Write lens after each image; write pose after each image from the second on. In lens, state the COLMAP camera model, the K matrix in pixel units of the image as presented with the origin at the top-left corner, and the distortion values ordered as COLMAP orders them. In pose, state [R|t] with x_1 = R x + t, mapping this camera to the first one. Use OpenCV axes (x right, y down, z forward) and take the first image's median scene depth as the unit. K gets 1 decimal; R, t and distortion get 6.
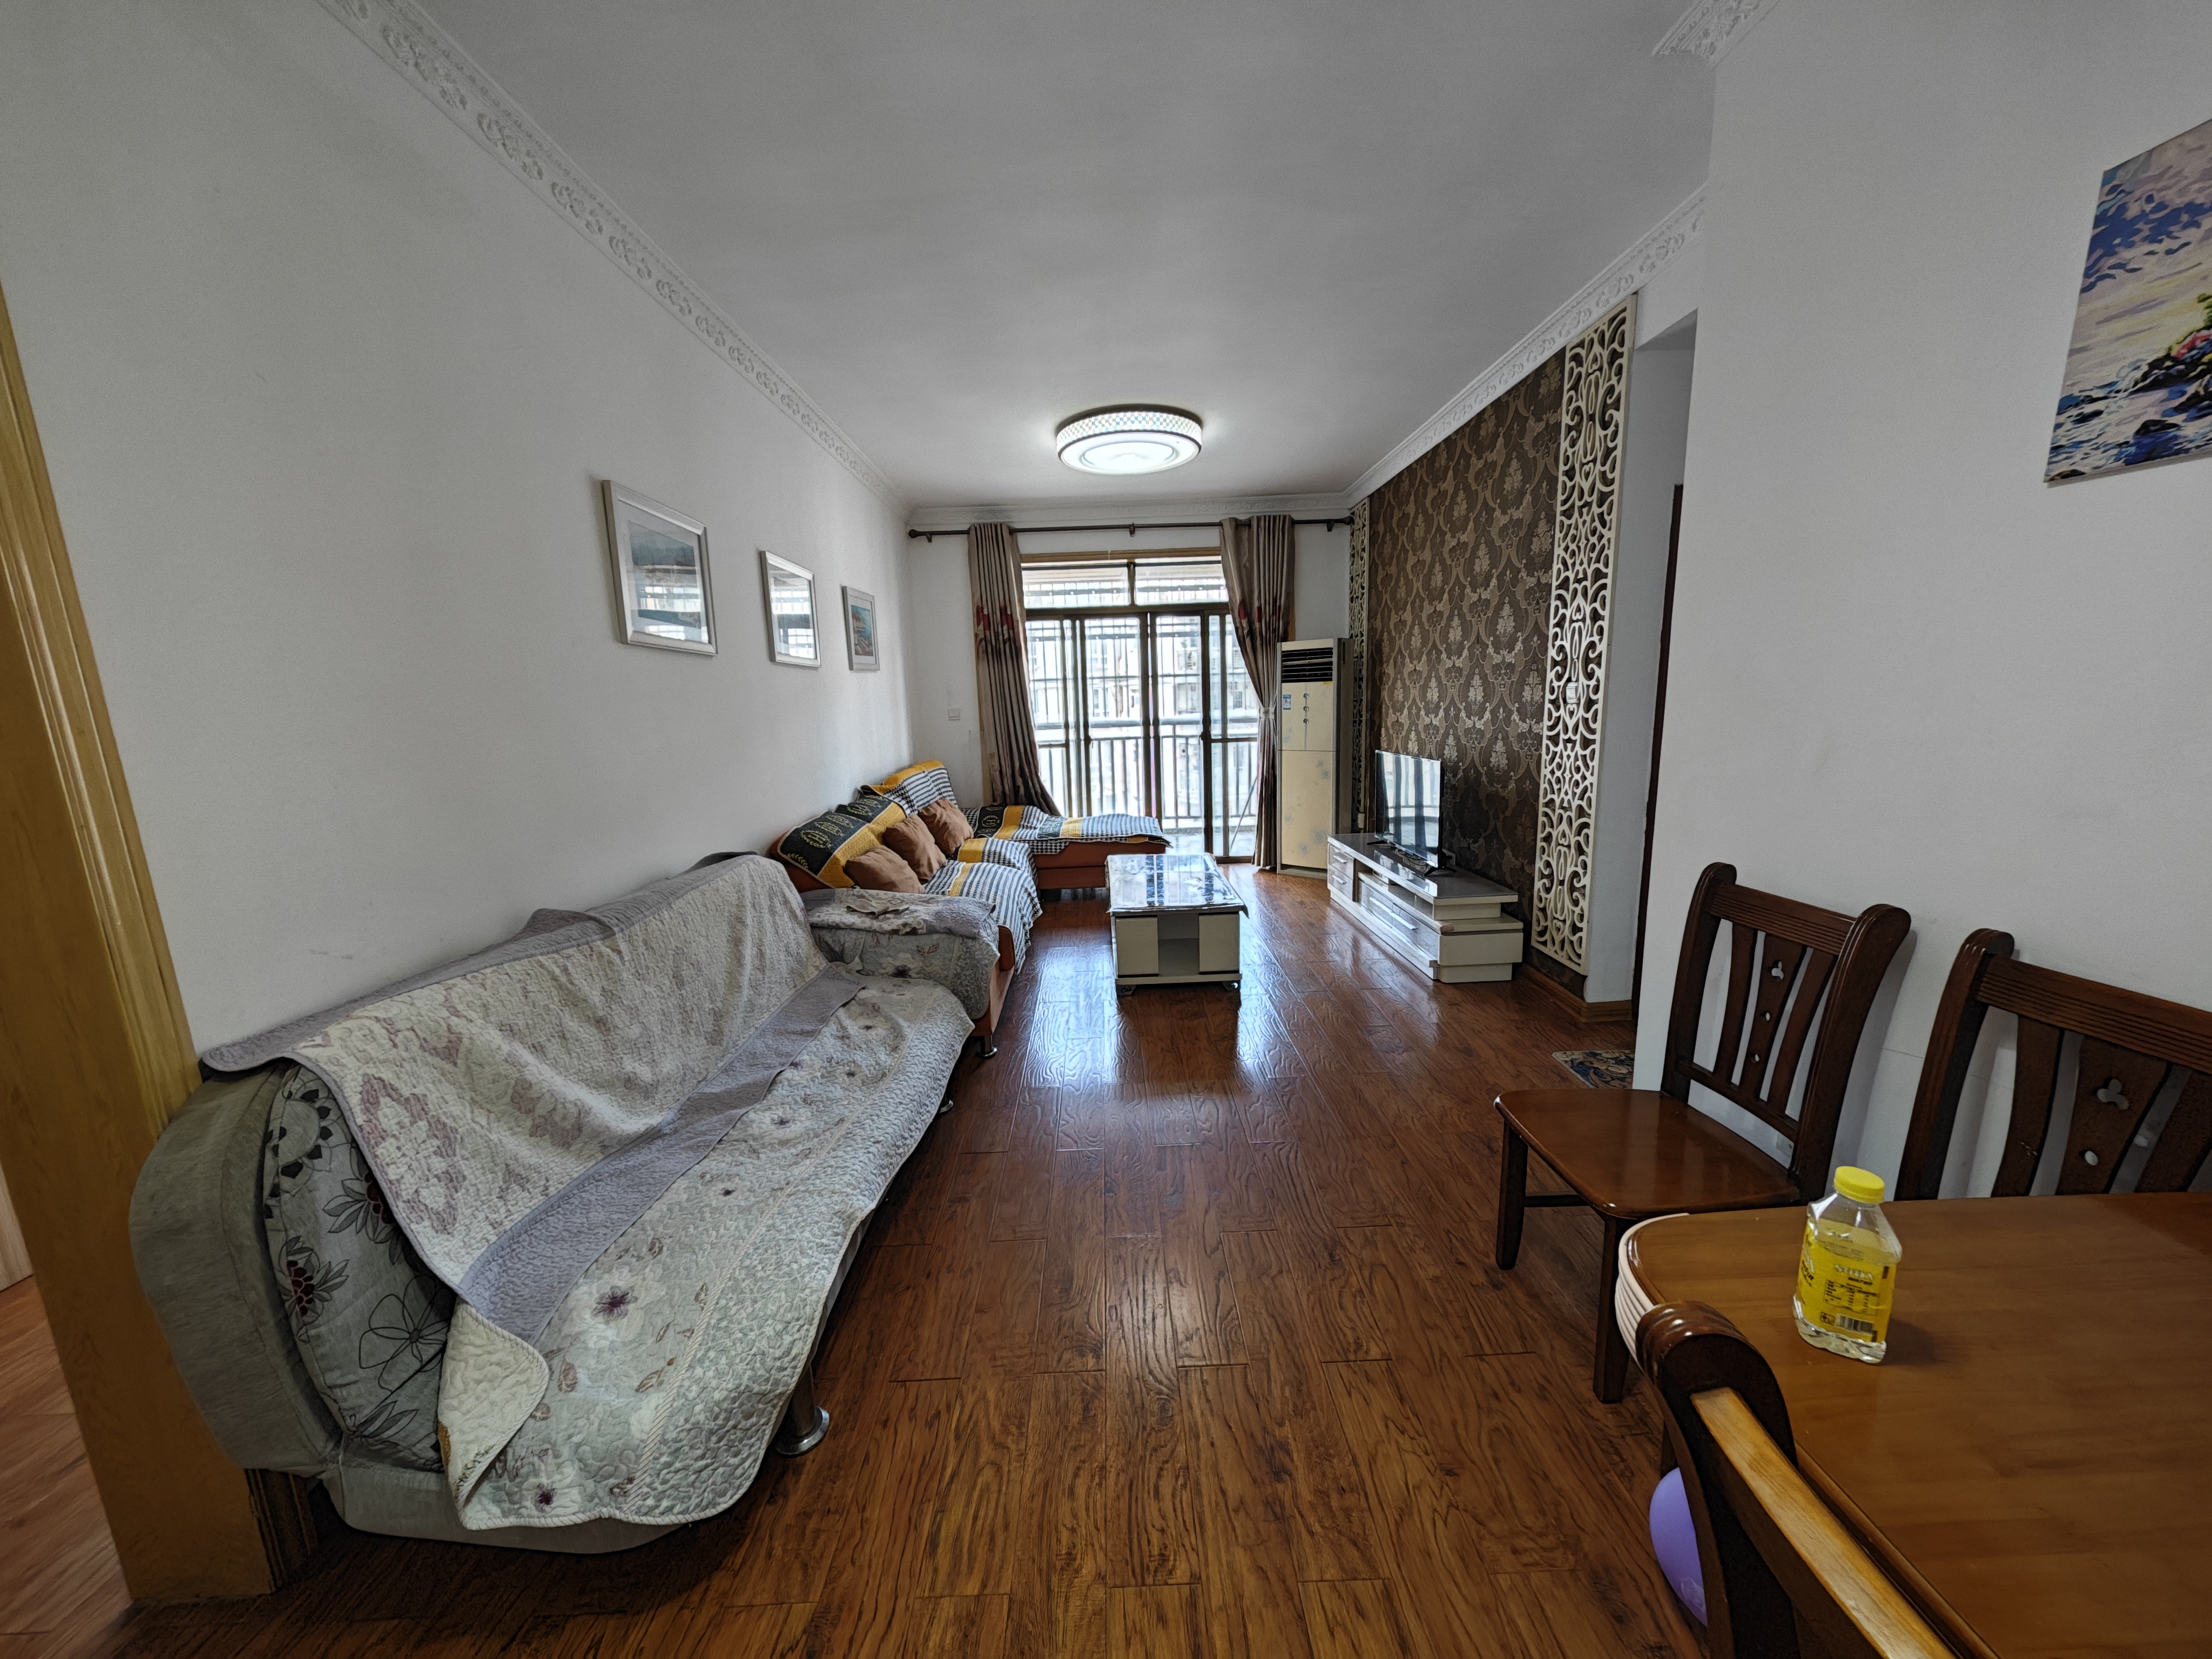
lens RADIAL K [[770.8, 0, 1114.7], [0, 770.8, 826.8], [0, 0, 1]] dist [0.001612, -0.000642]
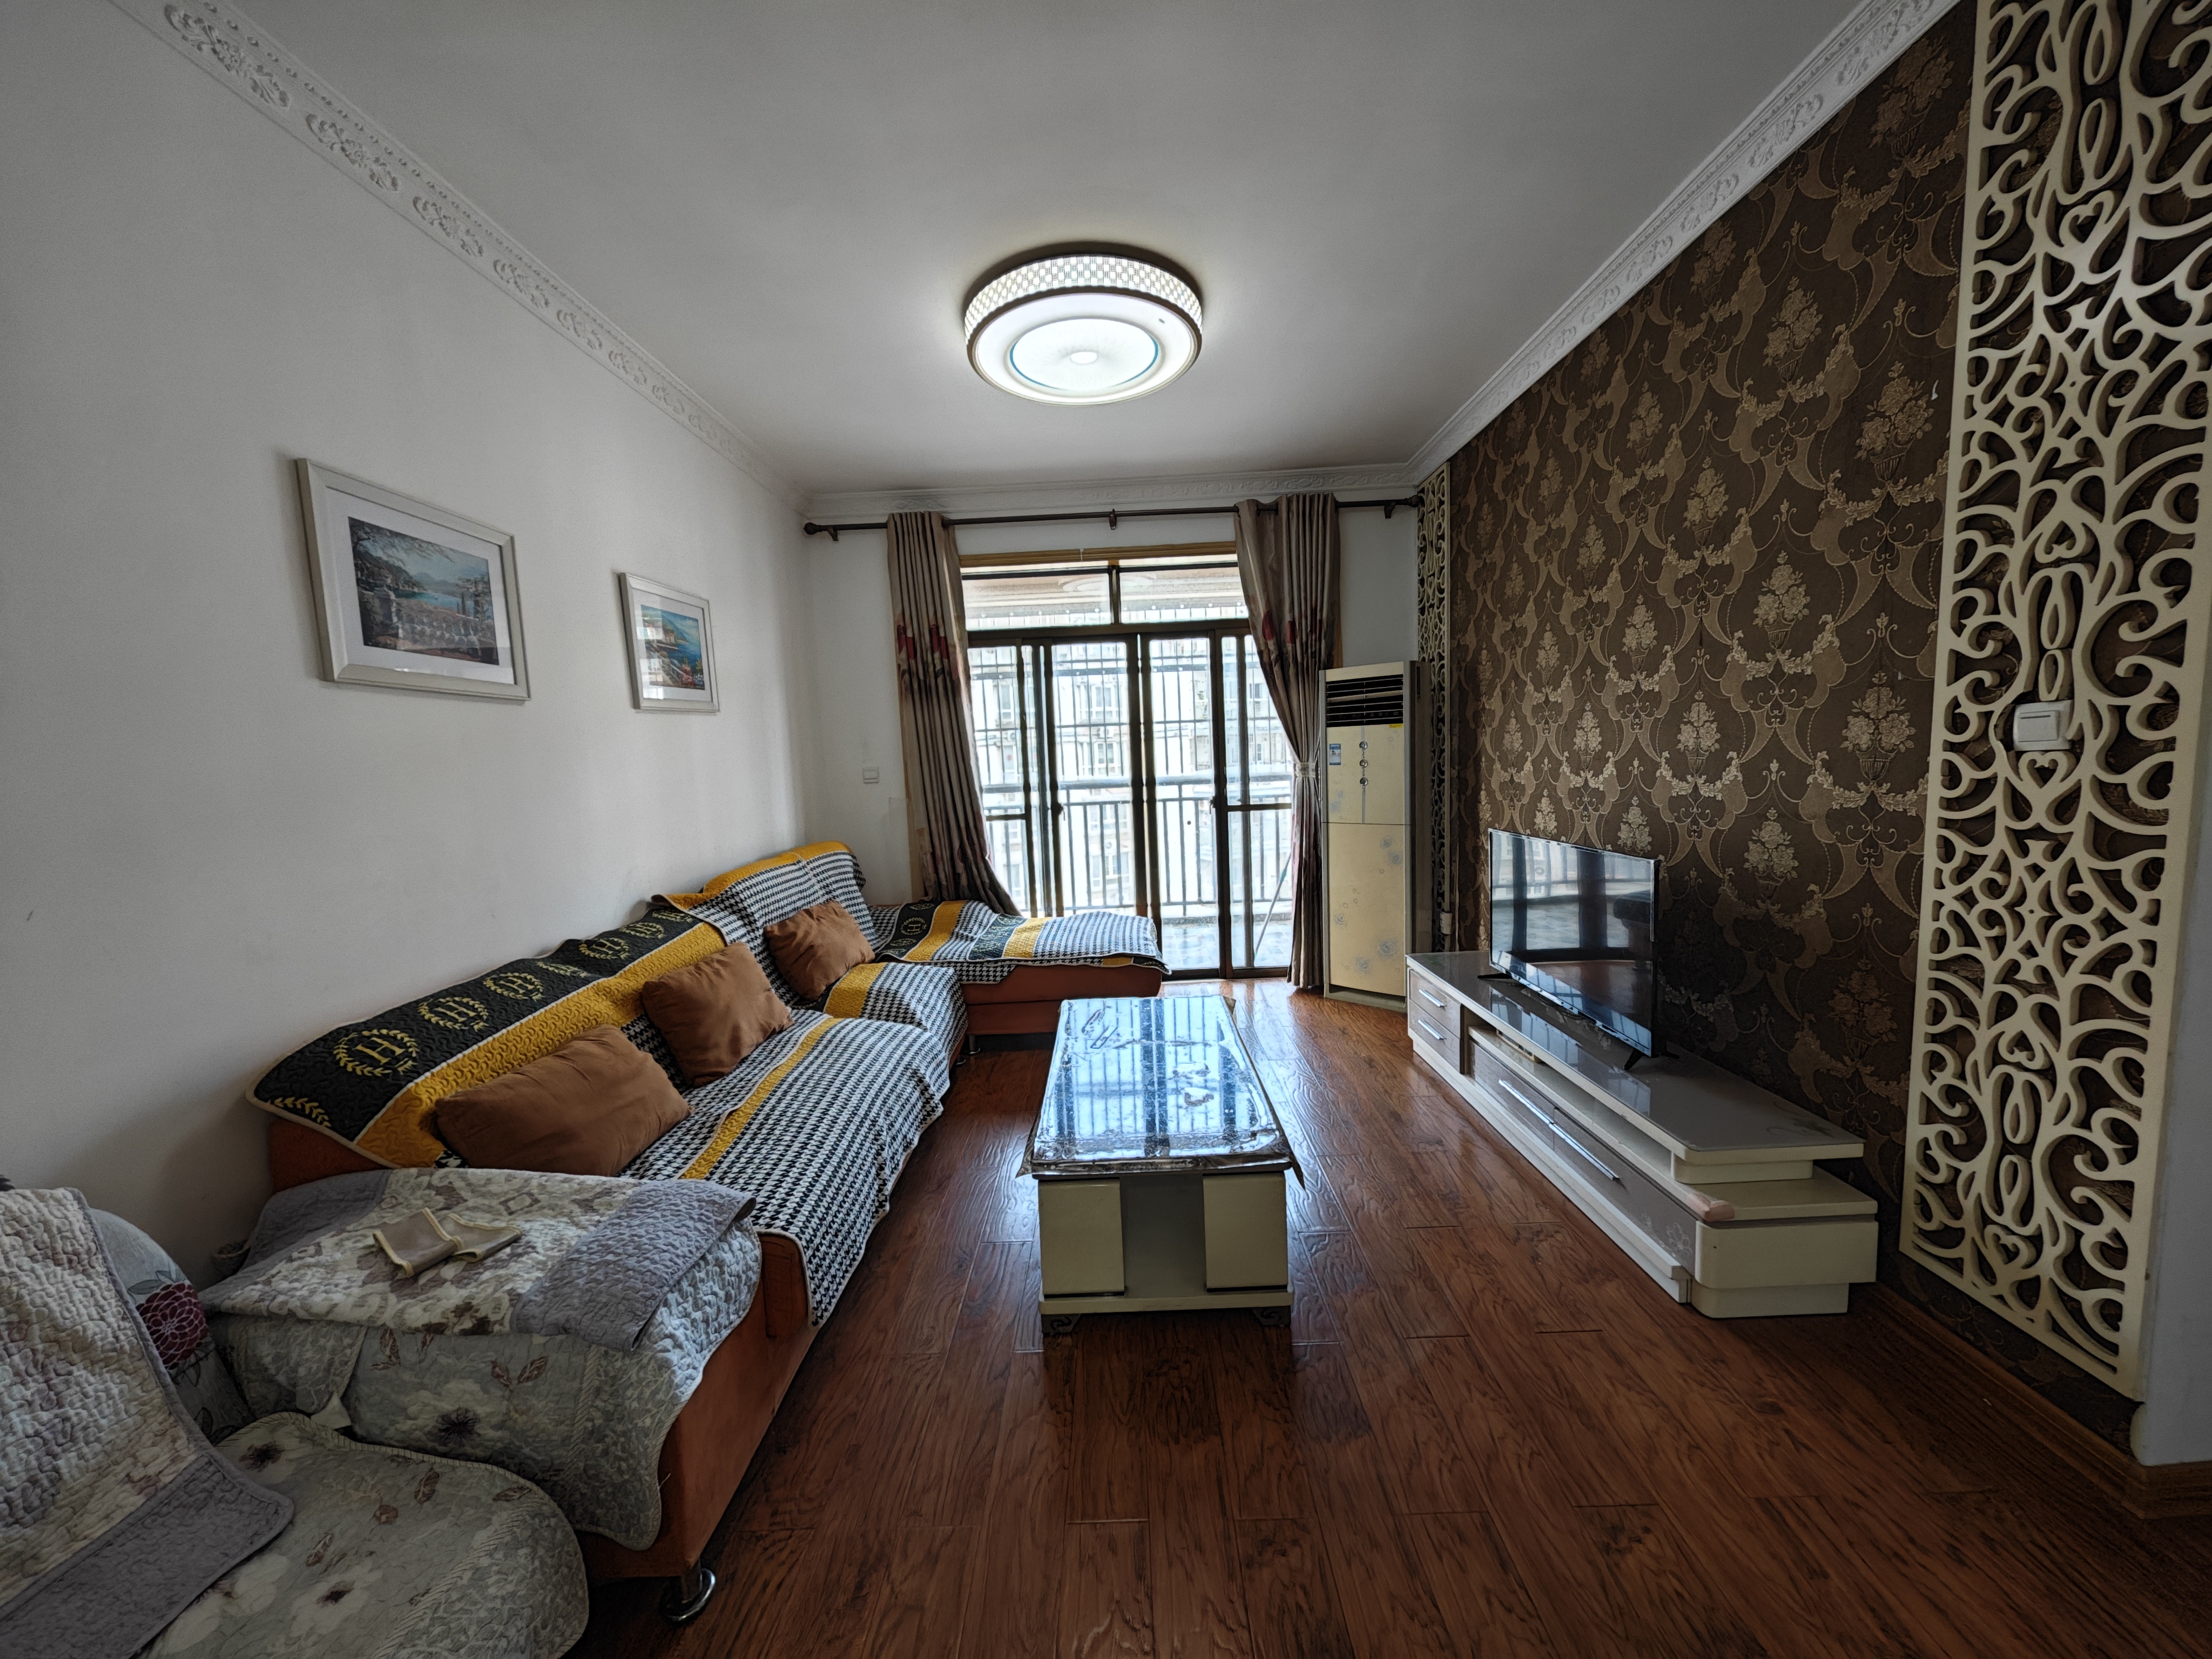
lens RADIAL K [[770.8, 0, 1109.3], [0, 770.8, 832.7], [0, 0, 1]] dist [0.001612, -0.000642]
pose [[0.999498, -0.006429, -0.031008, 0.049174], [0.004494, 0.998062, -0.062063, -0.058935], [0.031347, 0.061893, 0.997590, 0.366540]]
